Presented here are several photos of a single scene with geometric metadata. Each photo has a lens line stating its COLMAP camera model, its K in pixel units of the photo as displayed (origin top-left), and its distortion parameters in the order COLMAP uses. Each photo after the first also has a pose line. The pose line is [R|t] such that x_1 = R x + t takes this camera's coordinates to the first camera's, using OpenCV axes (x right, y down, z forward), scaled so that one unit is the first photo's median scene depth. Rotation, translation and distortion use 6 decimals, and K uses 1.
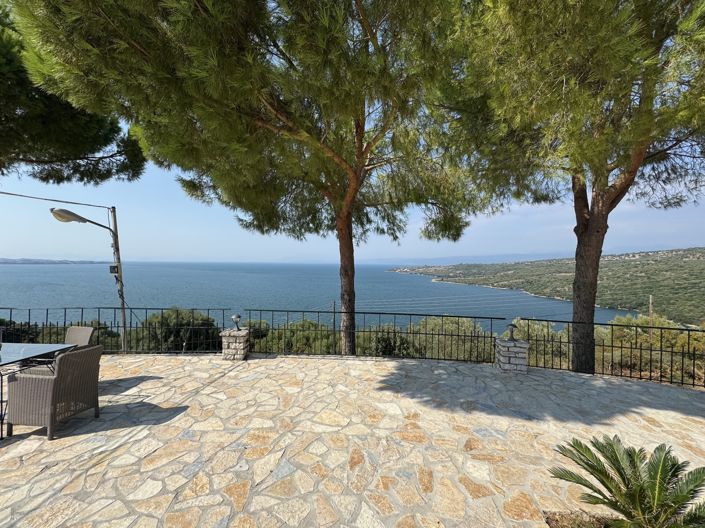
lens RADIAL K [[281.6, 0, 352.0], [0, 281.6, 264.1], [0, 0, 1]] dist [-0.002795, 0.000560]
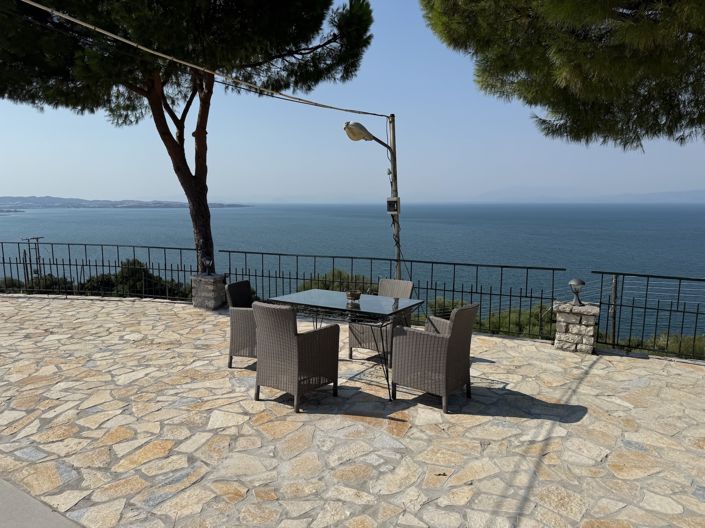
lens RADIAL K [[498.0, 0, 347.7], [0, 498.0, 262.7], [0, 0, 1]] dist [0.021533, -0.013885]
pose [[0.877571, 0.046294, -0.477206, -0.344421], [0.008767, 0.993612, 0.112513, 0.020246], [0.479366, -0.102921, 0.871559, -0.170182]]
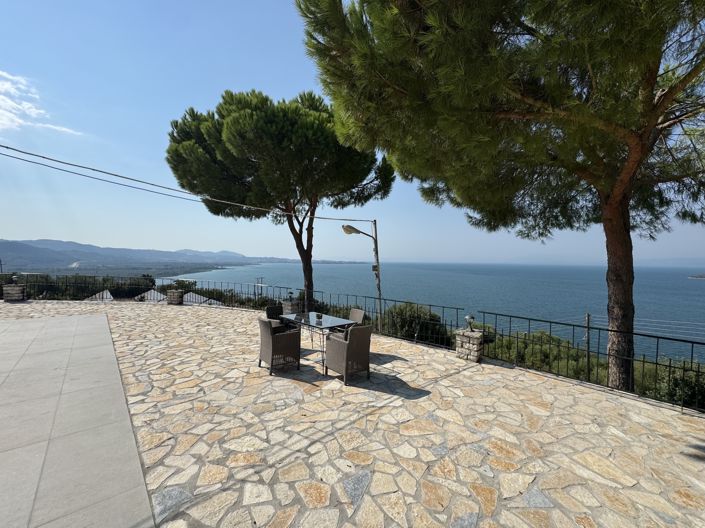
lens RADIAL K [[281.6, 0, 352.2], [0, 281.6, 264.4], [0, 0, 1]] dist [-0.002795, 0.000560]
pose [[0.725765, 0.007267, -0.687904, -0.027559], [-0.008542, 0.999962, 0.001552, 0.000046], [0.687890, 0.004750, 0.725800, -0.017405]]
